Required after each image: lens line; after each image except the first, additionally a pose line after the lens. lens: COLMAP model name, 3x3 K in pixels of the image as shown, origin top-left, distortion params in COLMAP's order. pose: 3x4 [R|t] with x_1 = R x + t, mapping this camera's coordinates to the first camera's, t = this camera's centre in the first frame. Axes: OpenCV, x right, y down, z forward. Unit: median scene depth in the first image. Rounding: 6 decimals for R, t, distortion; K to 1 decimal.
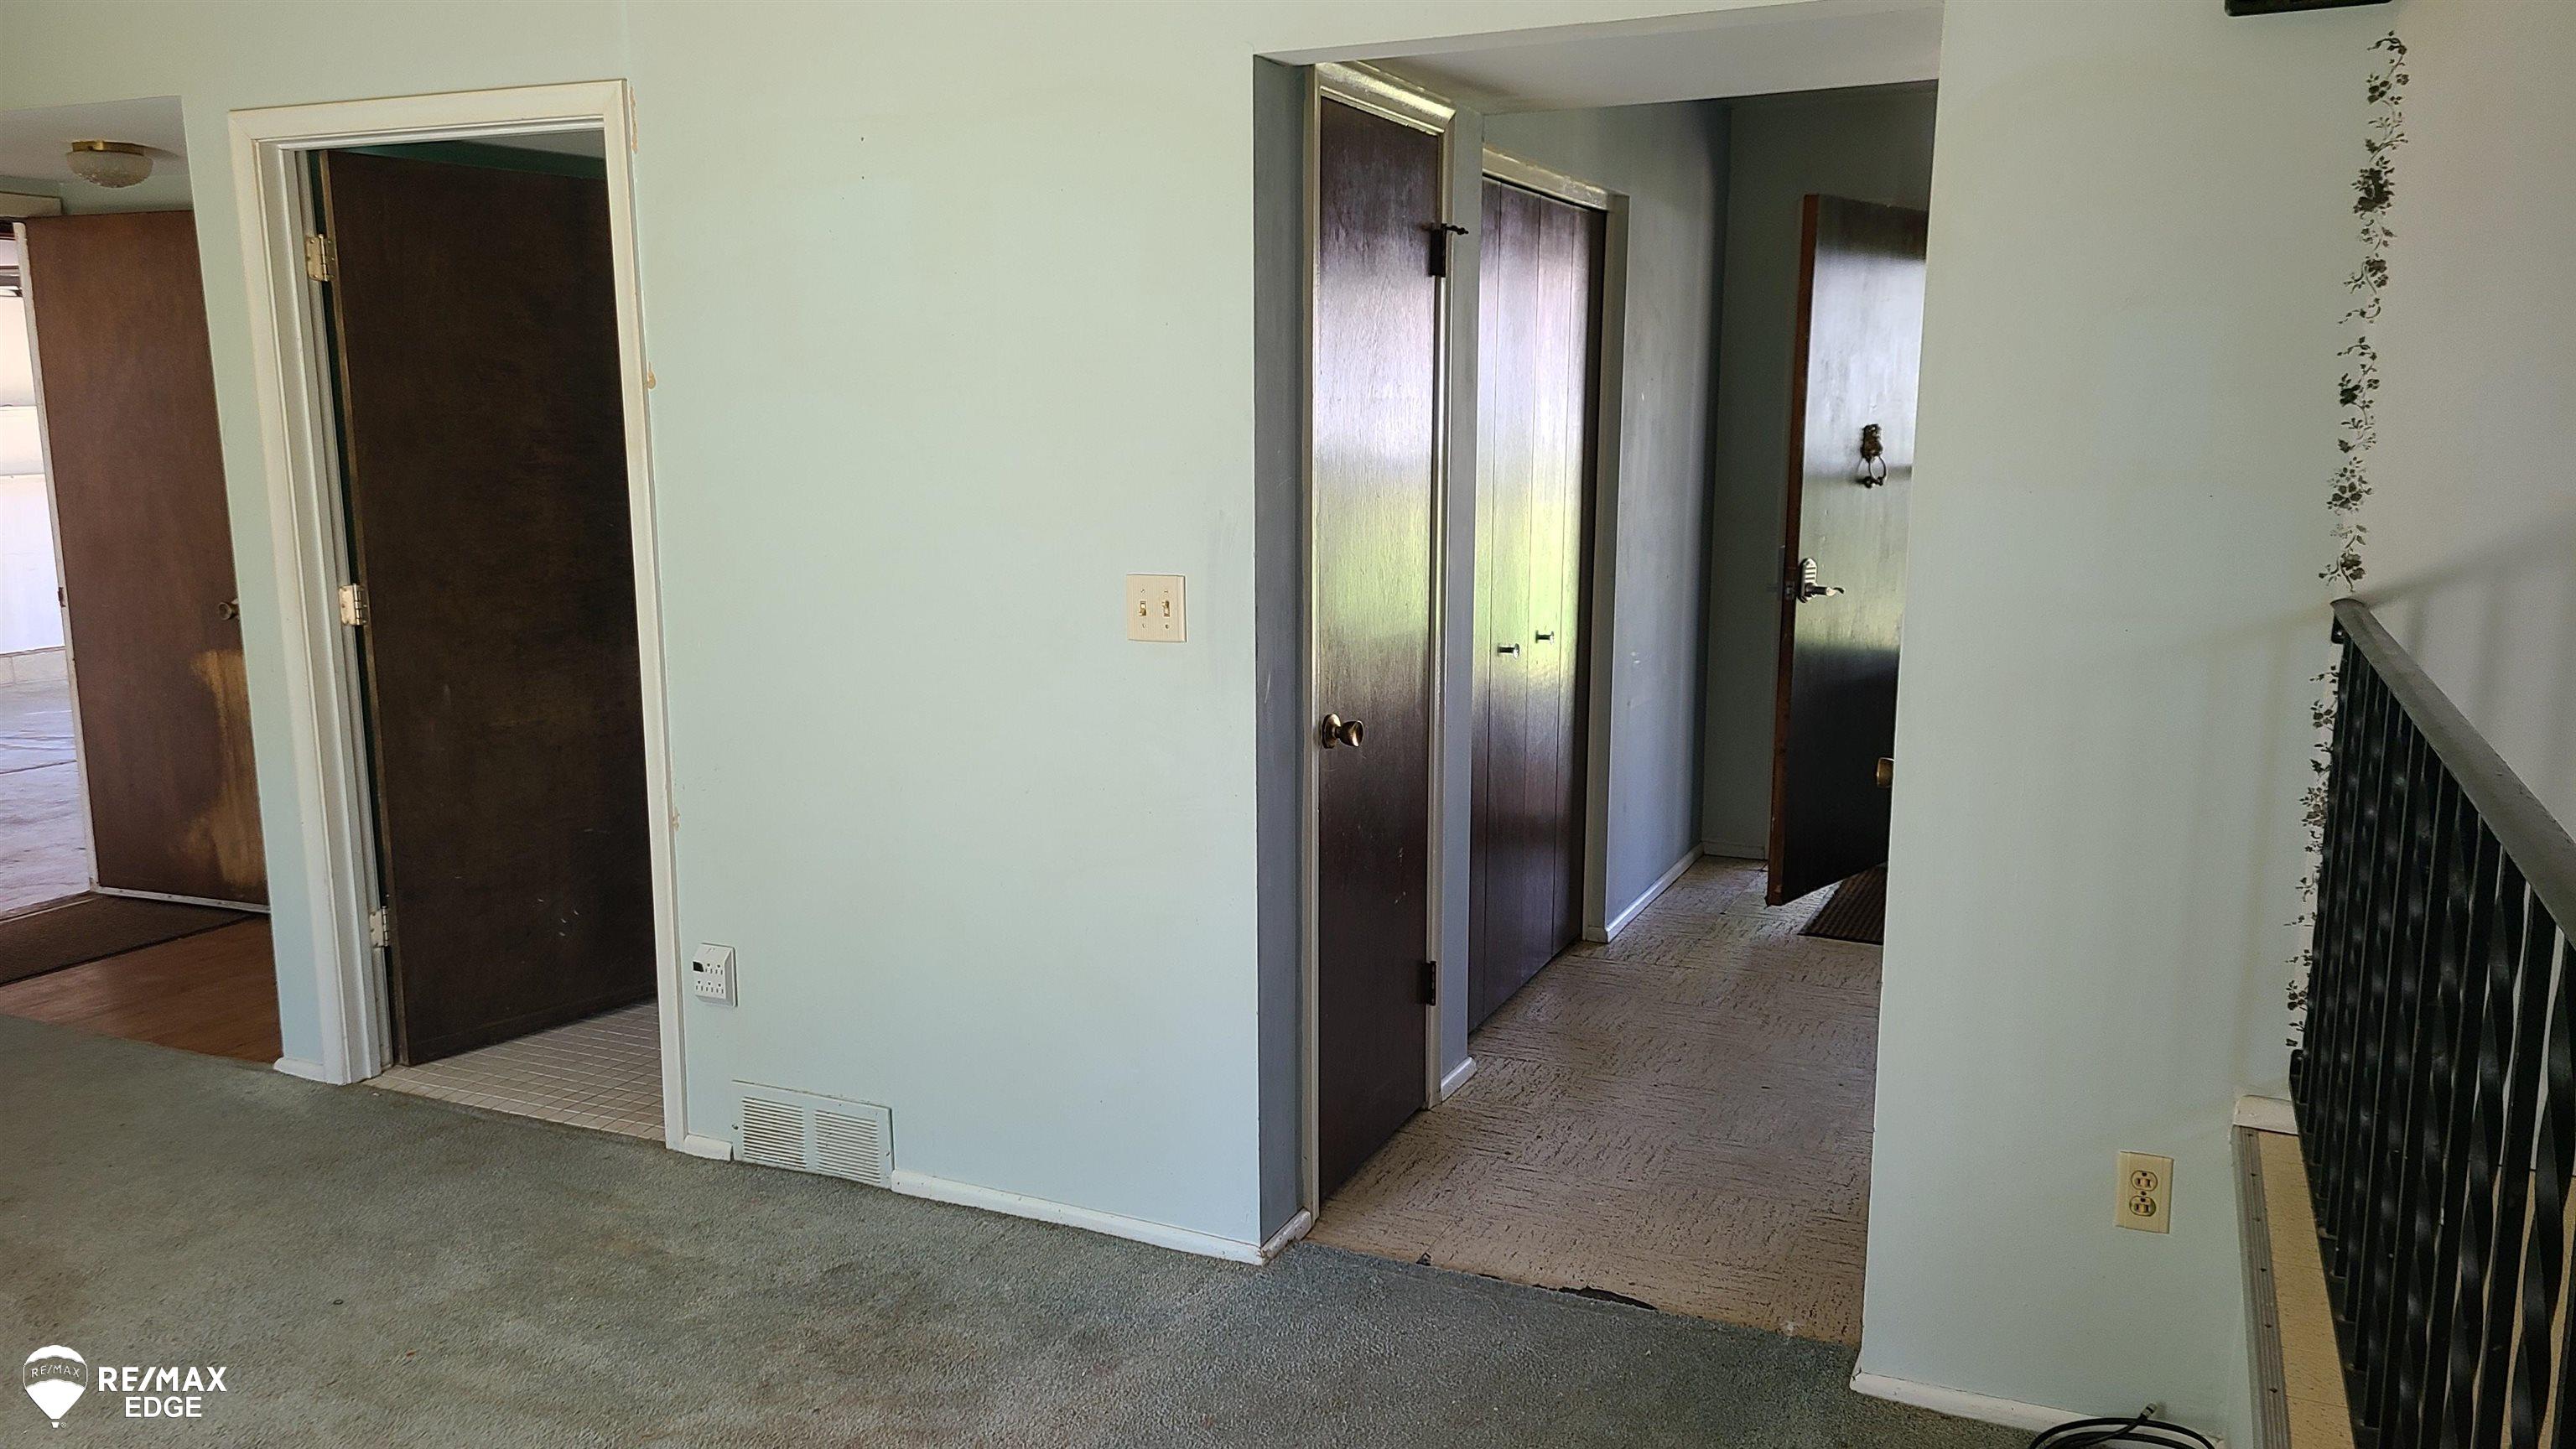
lens RADIAL K [[1920.4, 0, 1268.7], [0, 1920.4, 769.4], [0, 0, 1]] dist [0.067647, -0.042031]
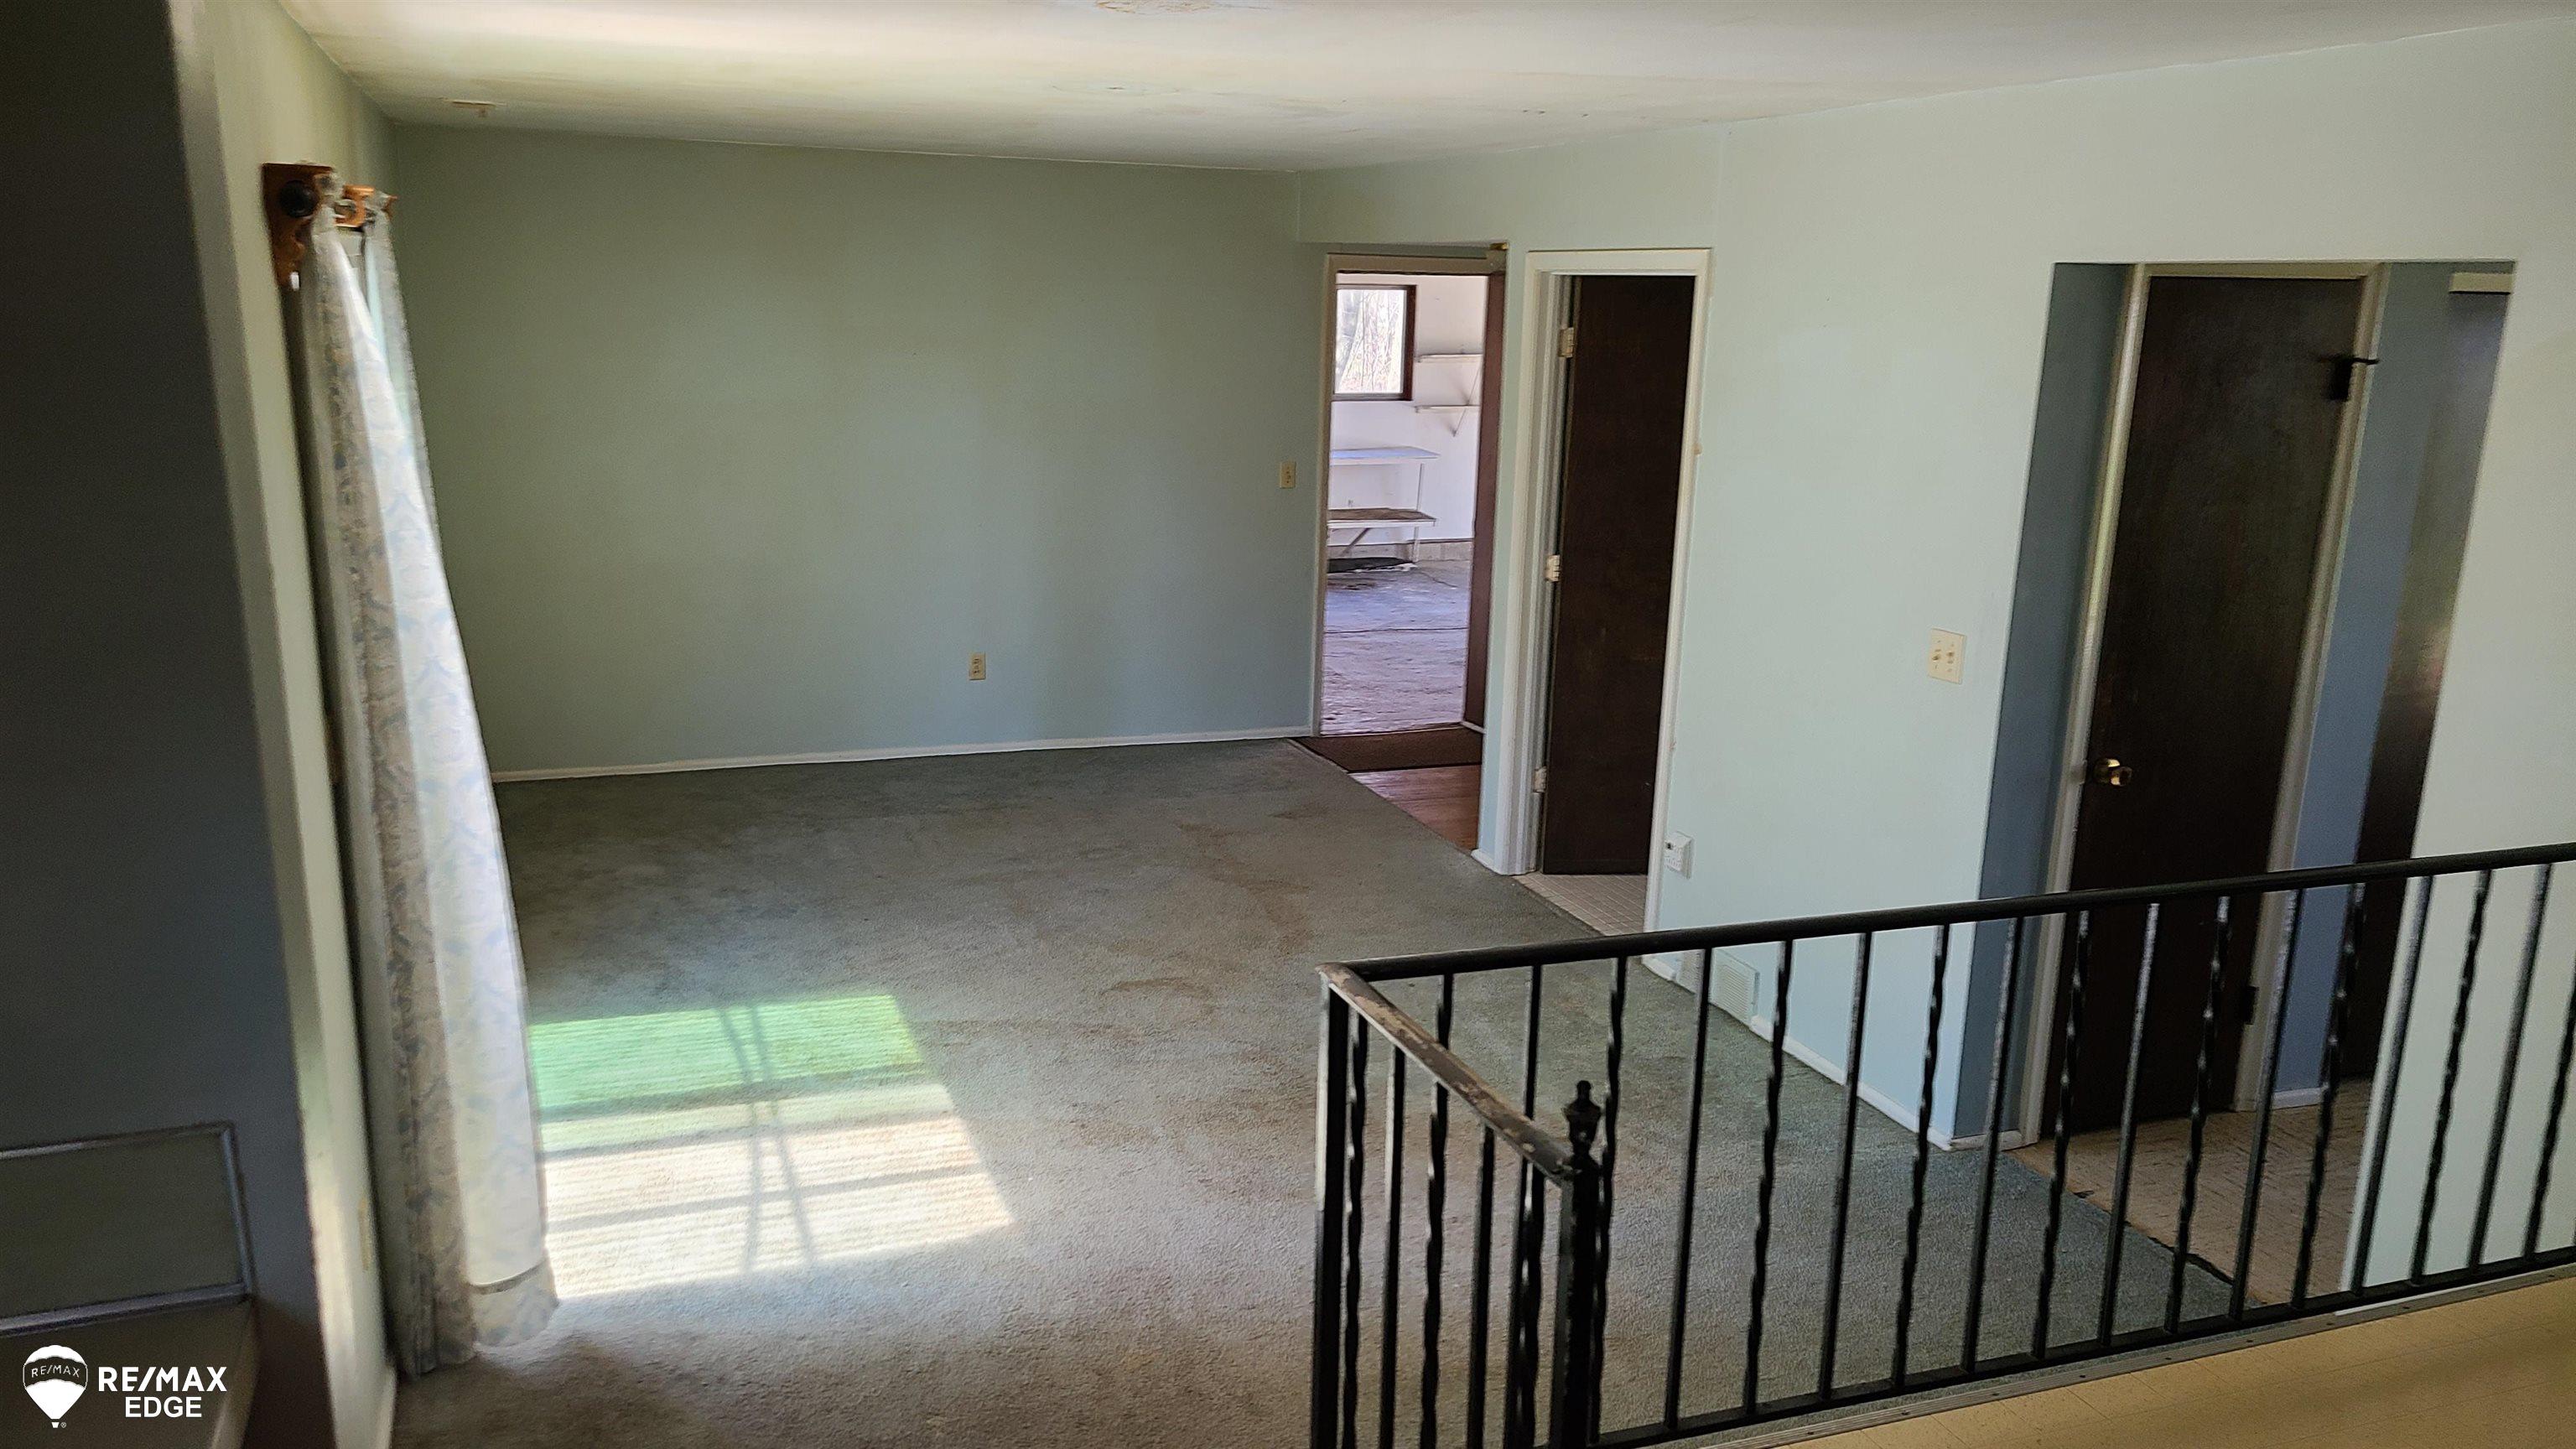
lens RADIAL K [[1920.4, 0, 1240.6], [0, 1920.4, 764.2], [0, 0, 1]] dist [0.067647, -0.042031]
pose [[0.705474, 0.189907, -0.682819, 0.414095], [-0.156254, 0.981402, 0.111511, -0.063606], [0.691297, 0.028025, 0.722027, -0.253879]]
